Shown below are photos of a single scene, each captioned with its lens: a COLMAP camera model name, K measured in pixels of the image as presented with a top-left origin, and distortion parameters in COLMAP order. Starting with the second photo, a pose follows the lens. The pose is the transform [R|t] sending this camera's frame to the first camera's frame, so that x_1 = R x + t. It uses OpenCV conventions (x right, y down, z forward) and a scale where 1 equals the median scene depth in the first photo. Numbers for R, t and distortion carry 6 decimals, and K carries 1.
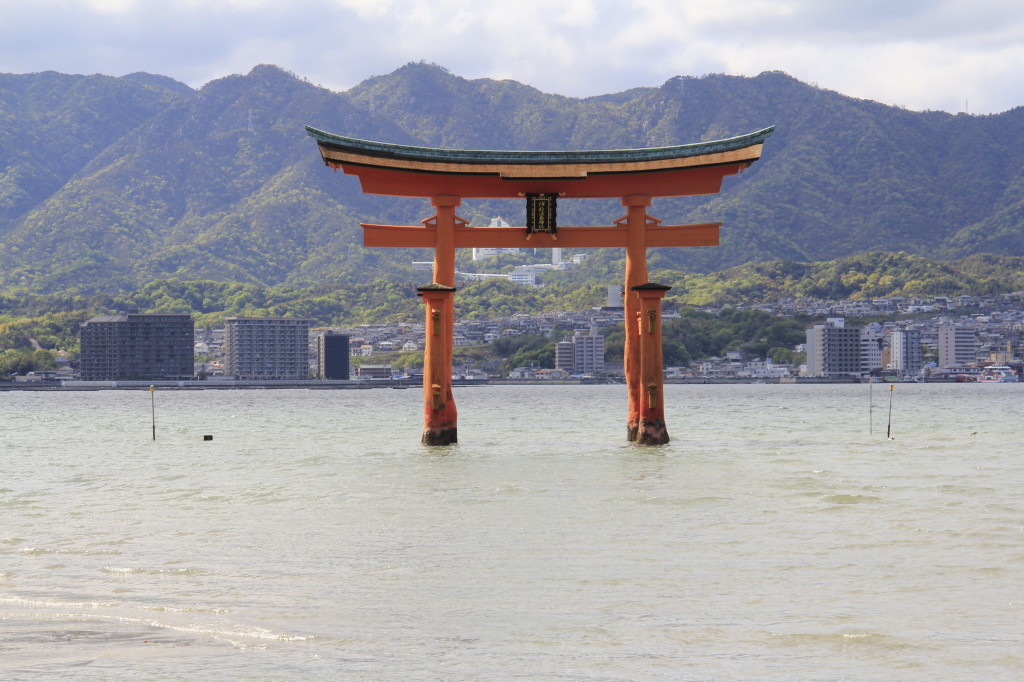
lens RADIAL K [[3387.2, 0, 512.2], [0, 3387.2, 340.3], [0, 0, 1]] dist [0.888555, 0.000000]
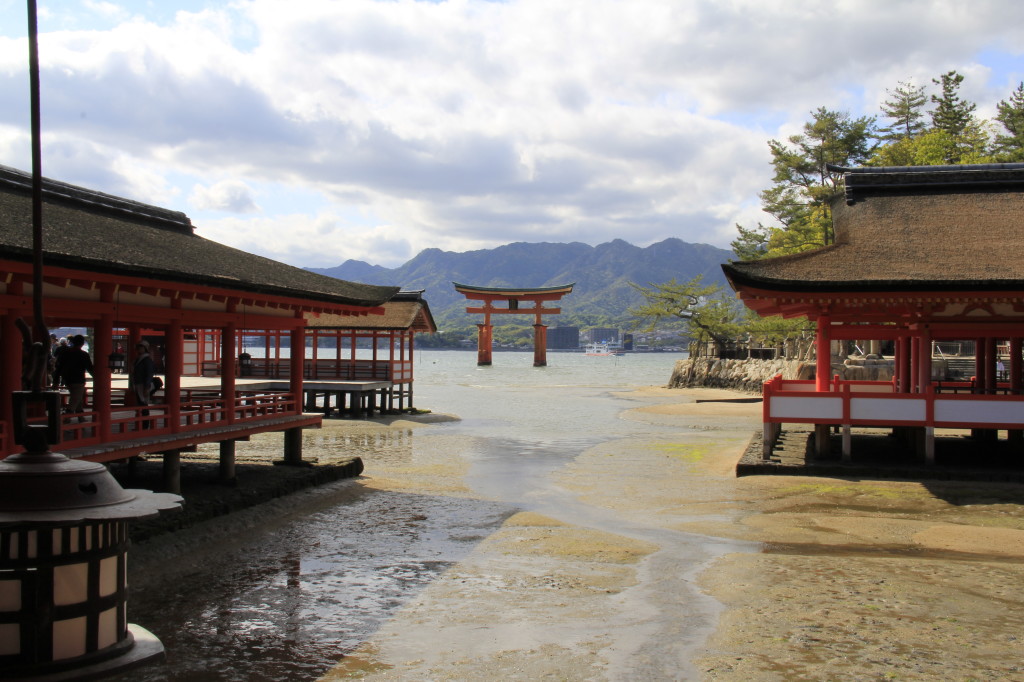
lens RADIAL K [[1201.9, 0, 511.7], [0, 1201.9, 340.5], [0, 0, 1]] dist [0.003703, 0.000000]
pose [[0.987429, 0.013738, -0.157467, 0.216707], [-0.013104, 0.999901, 0.005062, -0.004564], [0.157521, -0.002935, 0.987511, -0.314104]]
